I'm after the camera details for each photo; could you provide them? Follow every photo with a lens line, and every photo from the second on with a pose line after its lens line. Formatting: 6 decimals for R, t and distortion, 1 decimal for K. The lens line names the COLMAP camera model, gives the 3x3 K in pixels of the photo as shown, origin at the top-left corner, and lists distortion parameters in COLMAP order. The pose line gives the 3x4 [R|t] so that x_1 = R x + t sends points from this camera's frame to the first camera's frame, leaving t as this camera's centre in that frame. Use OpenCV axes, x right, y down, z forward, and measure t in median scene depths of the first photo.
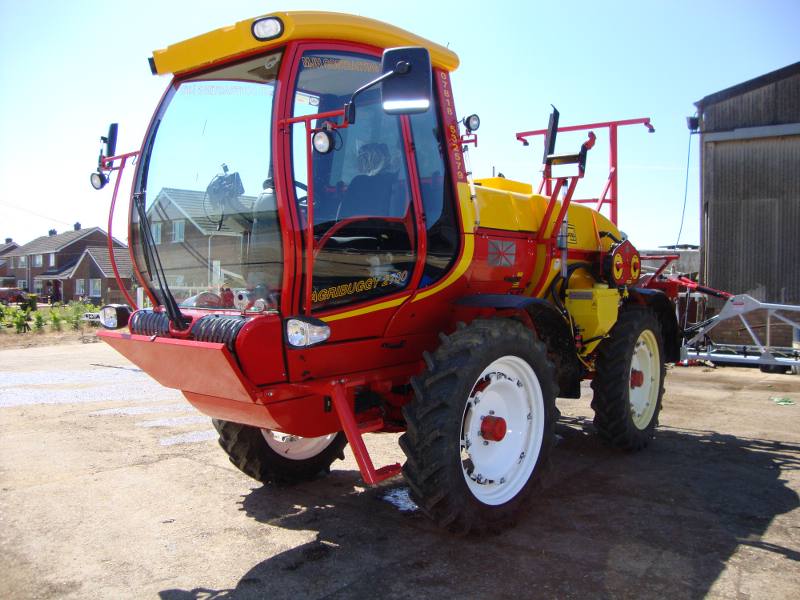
lens RADIAL K [[712.2, 0, 409.0], [0, 712.2, 303.0], [0, 0, 1]] dist [-0.205324, 0.211689]
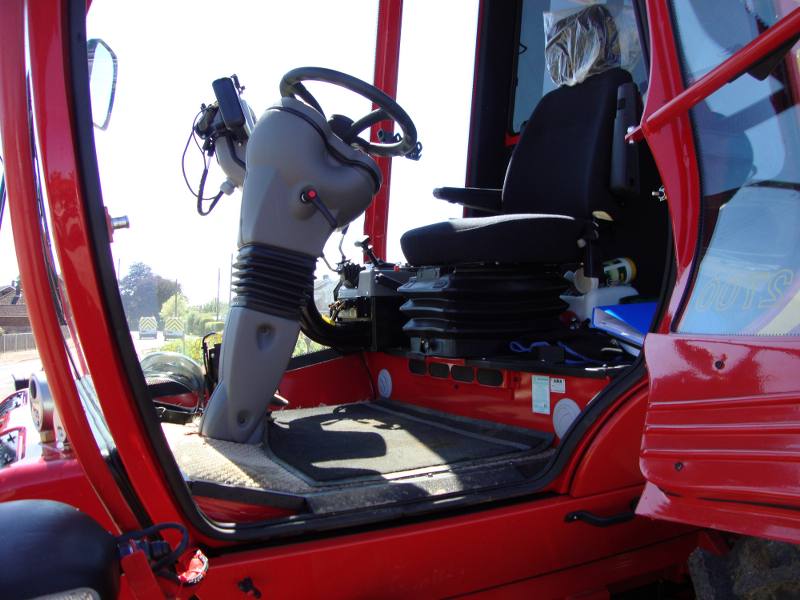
lens RADIAL K [[712.2, 0, 409.0], [0, 712.2, 303.0], [0, 0, 1]] dist [-0.205324, 0.211689]
pose [[0.909467, -0.011084, -0.415627, 0.029700], [-0.007869, 0.999007, -0.043862, -0.025696], [0.415701, 0.043162, 0.908477, 0.589465]]
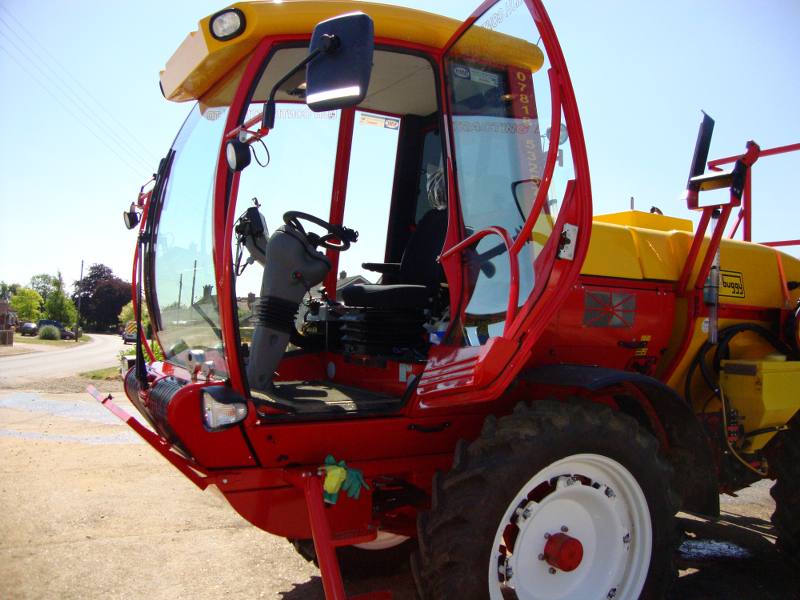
lens RADIAL K [[712.2, 0, 409.0], [0, 712.2, 303.0], [0, 0, 1]] dist [-0.205324, 0.211689]
pose [[0.931254, 0.016579, -0.363994, 0.211307], [-0.042620, 0.997063, -0.063628, -0.022193], [0.361870, 0.074767, 0.929225, 0.255376]]
